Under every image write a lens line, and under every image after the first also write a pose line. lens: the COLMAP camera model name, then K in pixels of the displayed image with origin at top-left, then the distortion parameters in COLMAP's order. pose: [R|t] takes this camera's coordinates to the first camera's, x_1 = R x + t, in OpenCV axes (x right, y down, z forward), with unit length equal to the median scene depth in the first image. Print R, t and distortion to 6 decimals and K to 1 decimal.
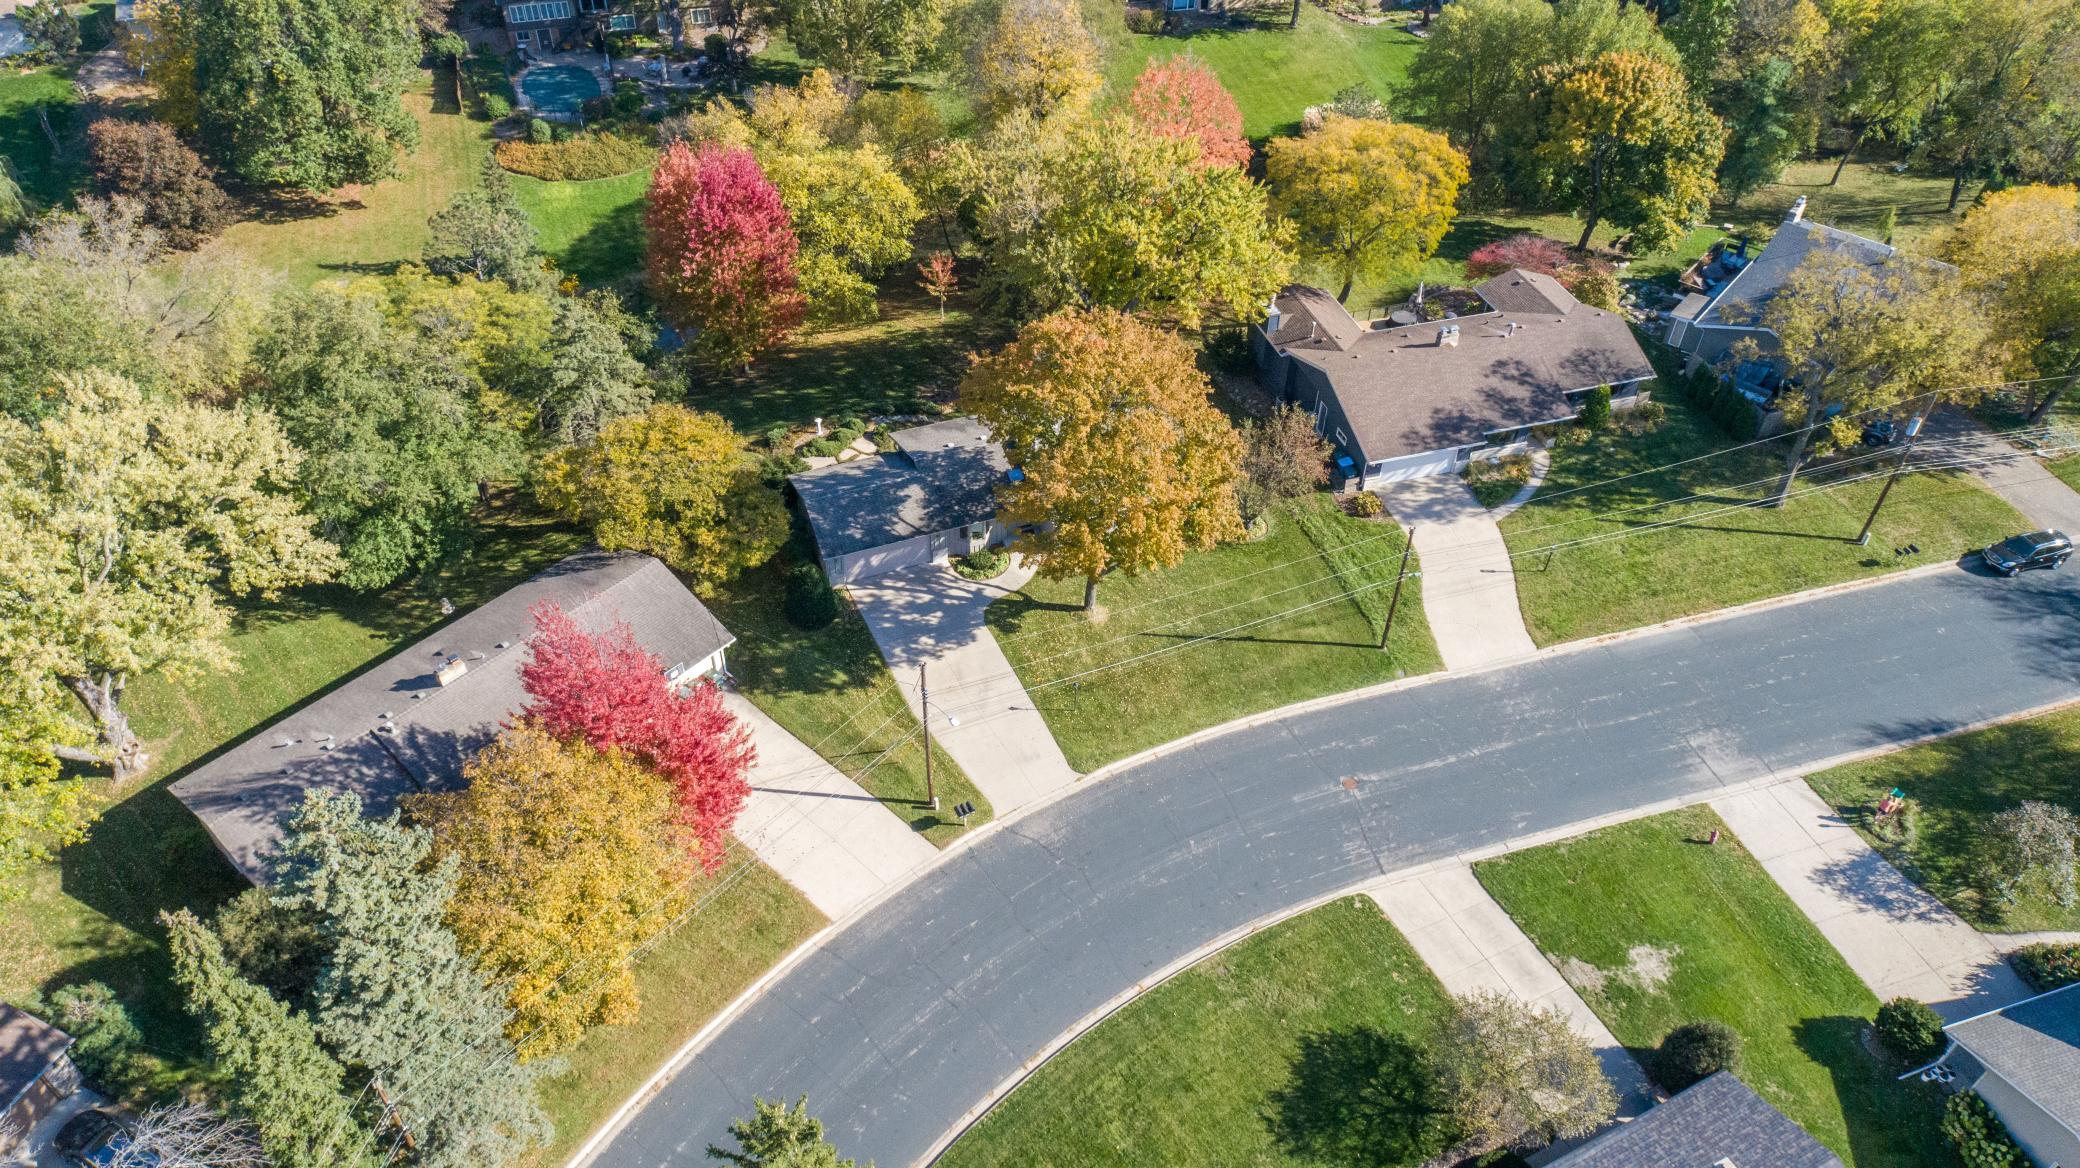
lens RADIAL K [[1412.8, 0, 1036.2], [0, 1412.8, 583.9], [0, 0, 1]] dist [-0.001713, -0.003078]
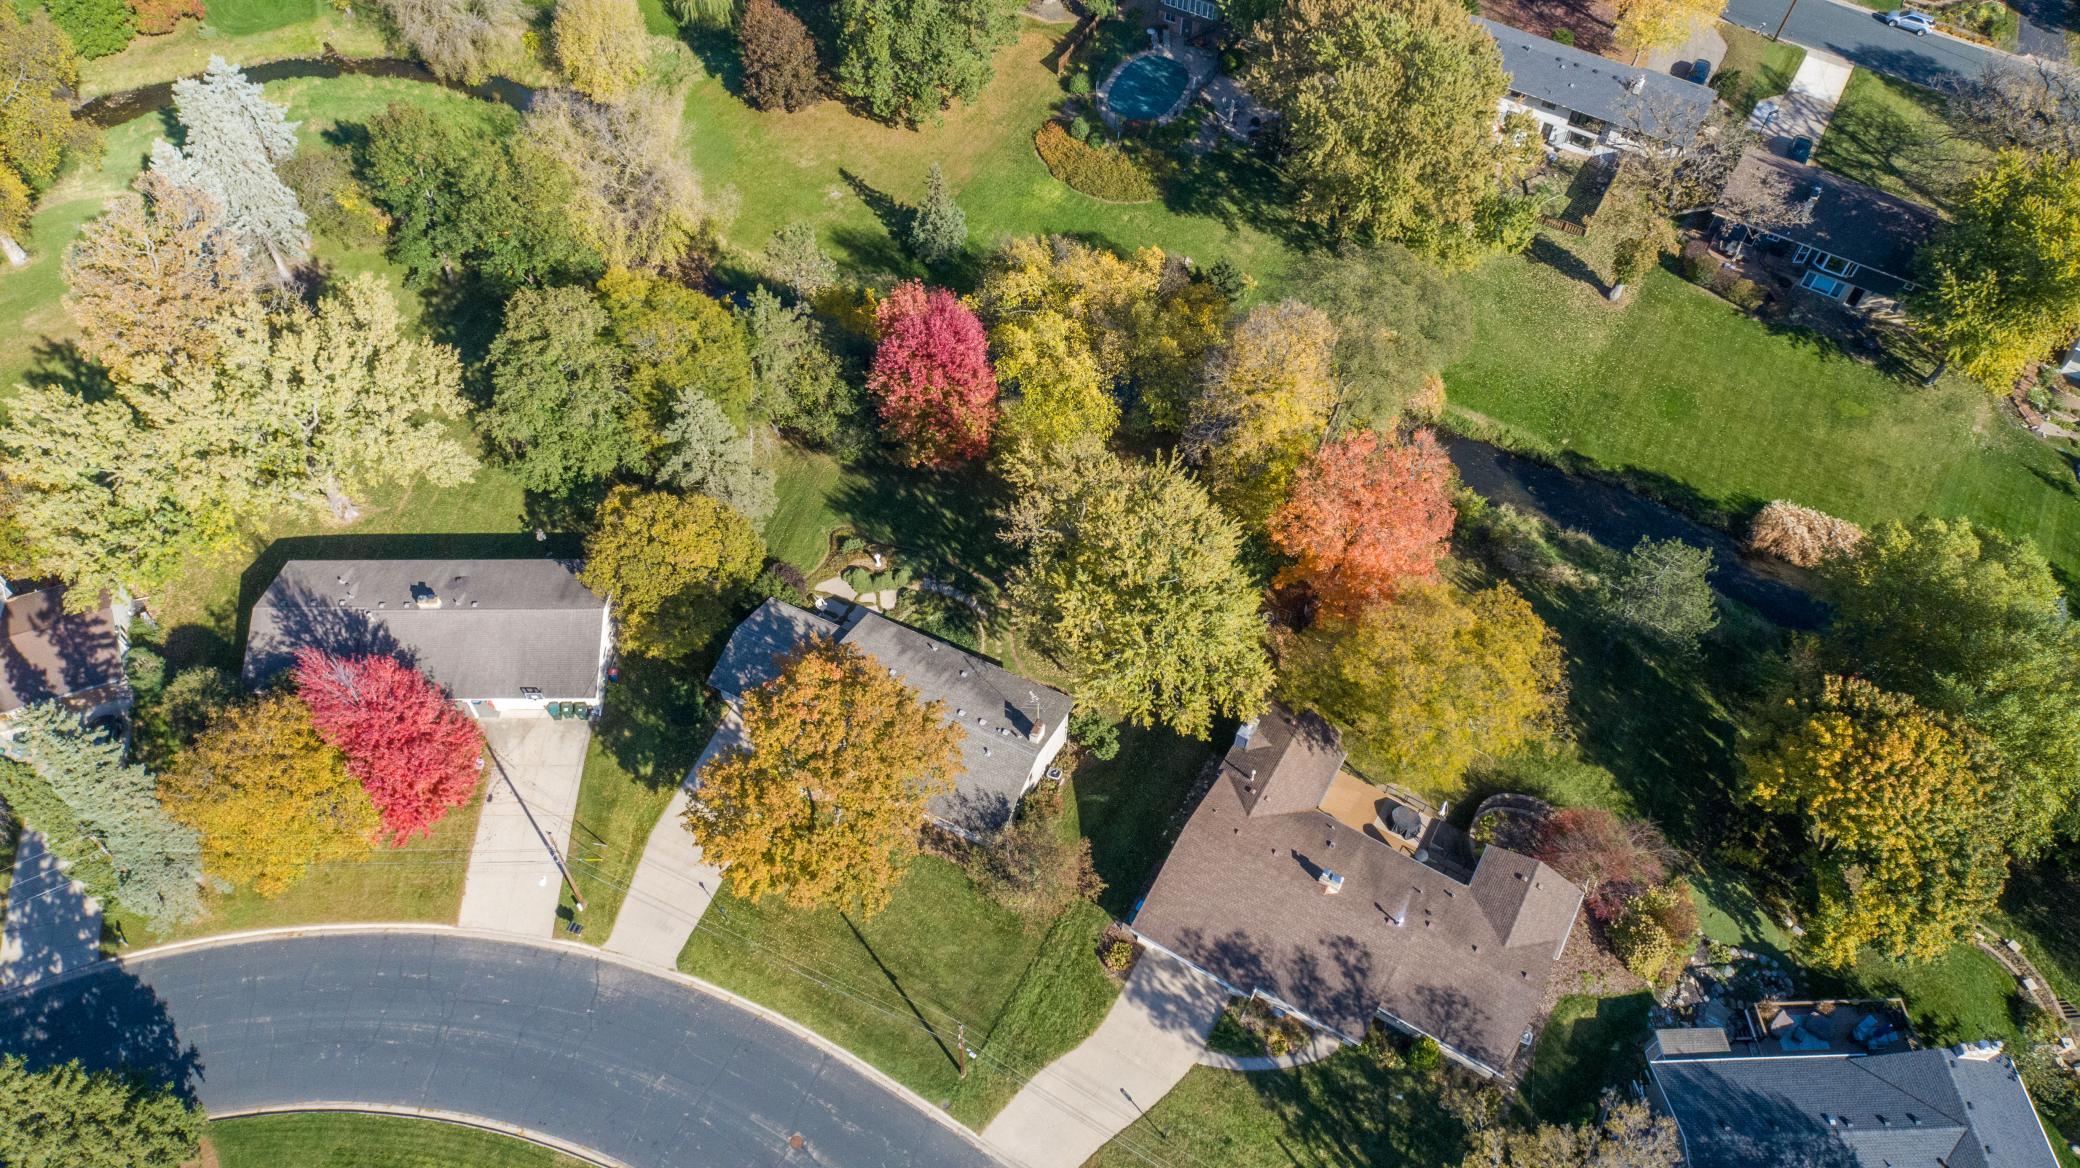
lens RADIAL K [[1412.8, 0, 1038.9], [0, 1412.8, 586.4], [0, 0, 1]] dist [-0.001713, -0.003078]
pose [[0.667204, 0.592936, -0.450850, 0.539715], [-0.496722, 0.805211, 0.323886, -0.617826], [0.555073, 0.007848, 0.831765, 0.138699]]
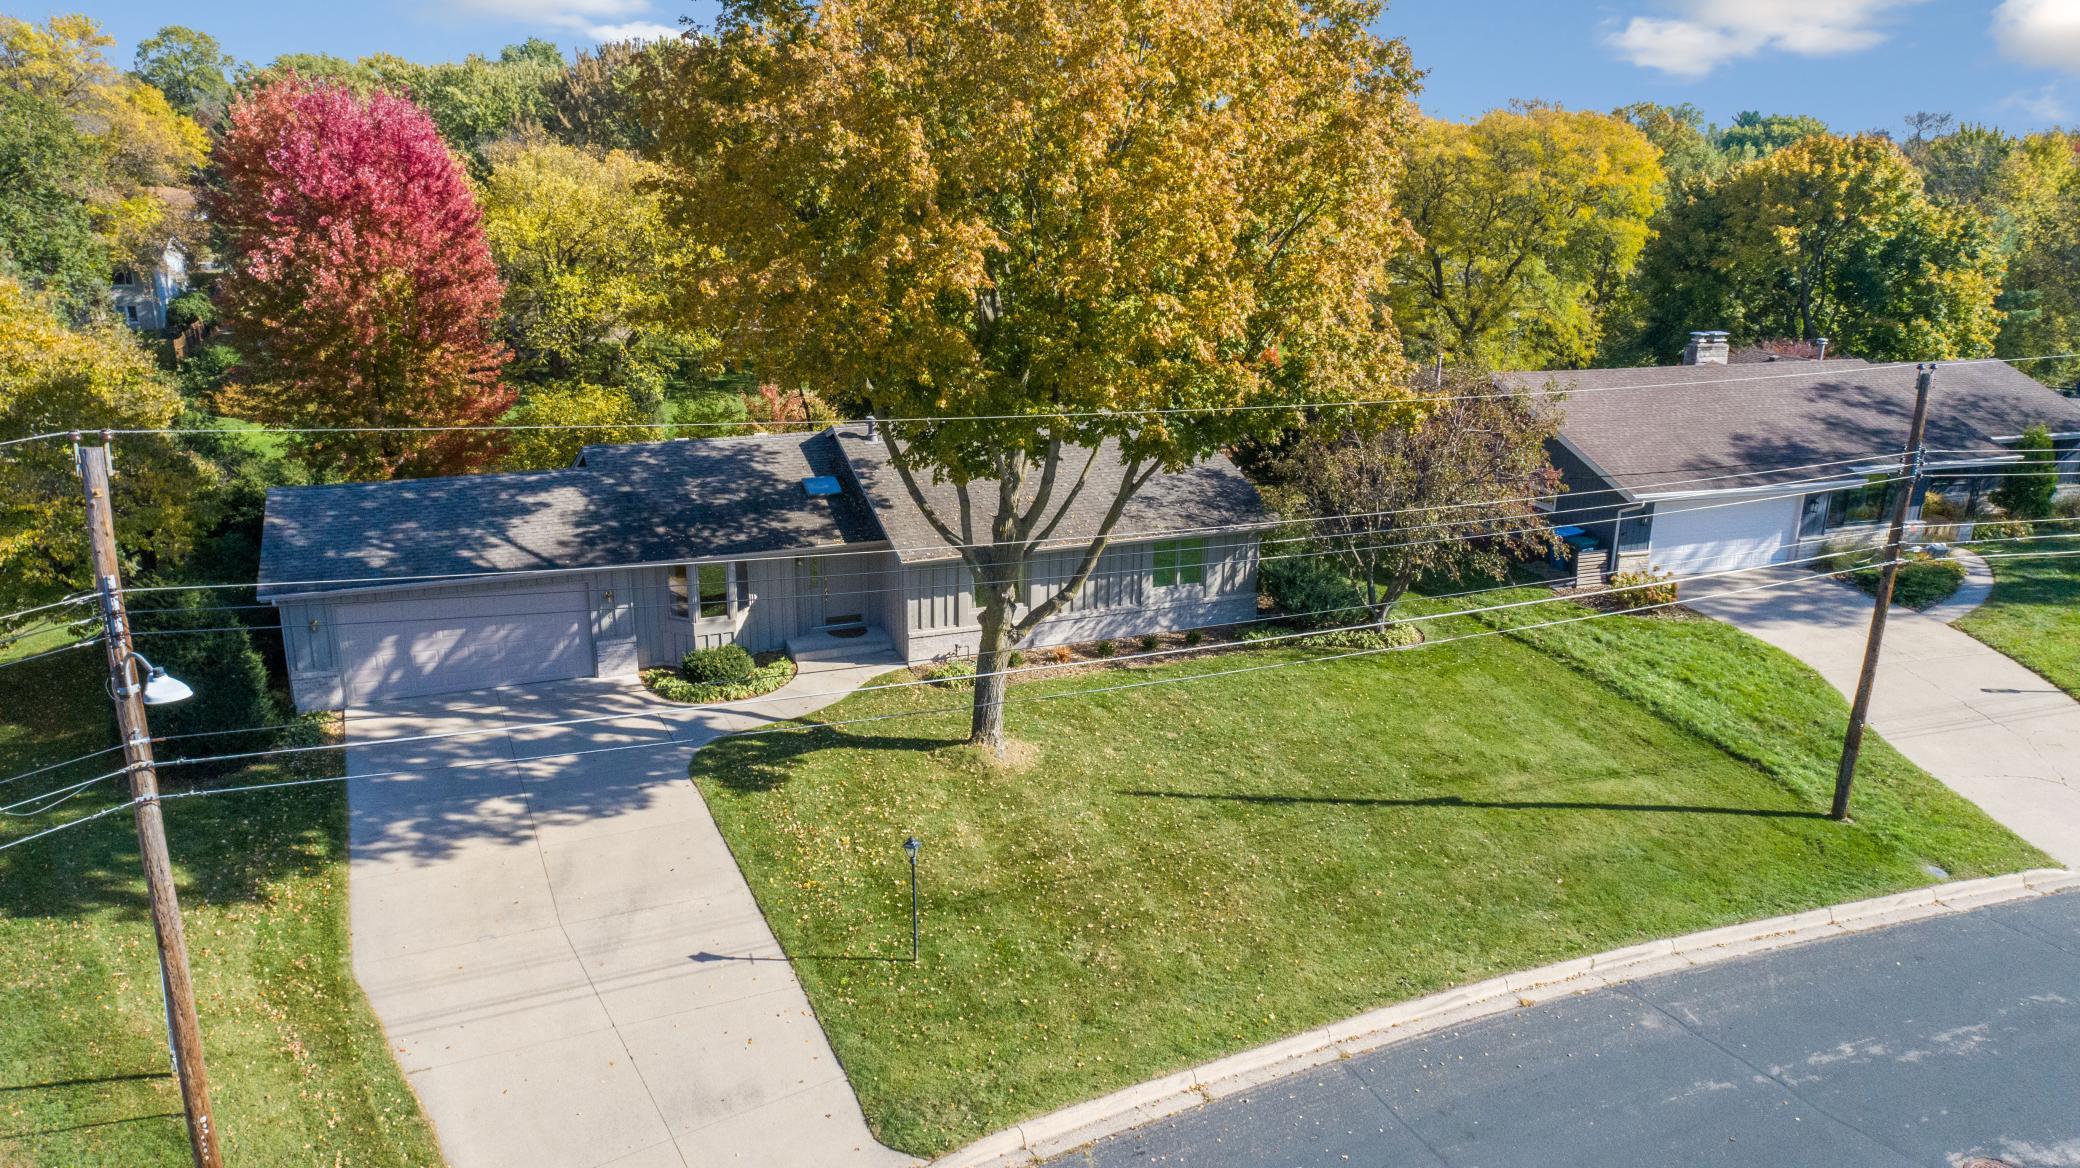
lens RADIAL K [[1412.8, 0, 1038.9], [0, 1412.8, 587.1], [0, 0, 1]] dist [-0.001713, -0.003078]
pose [[0.999897, -0.006165, 0.012929, 0.046583], [0.011034, 0.907076, -0.420822, 0.134233], [-0.009133, 0.420921, 0.907051, 0.659379]]
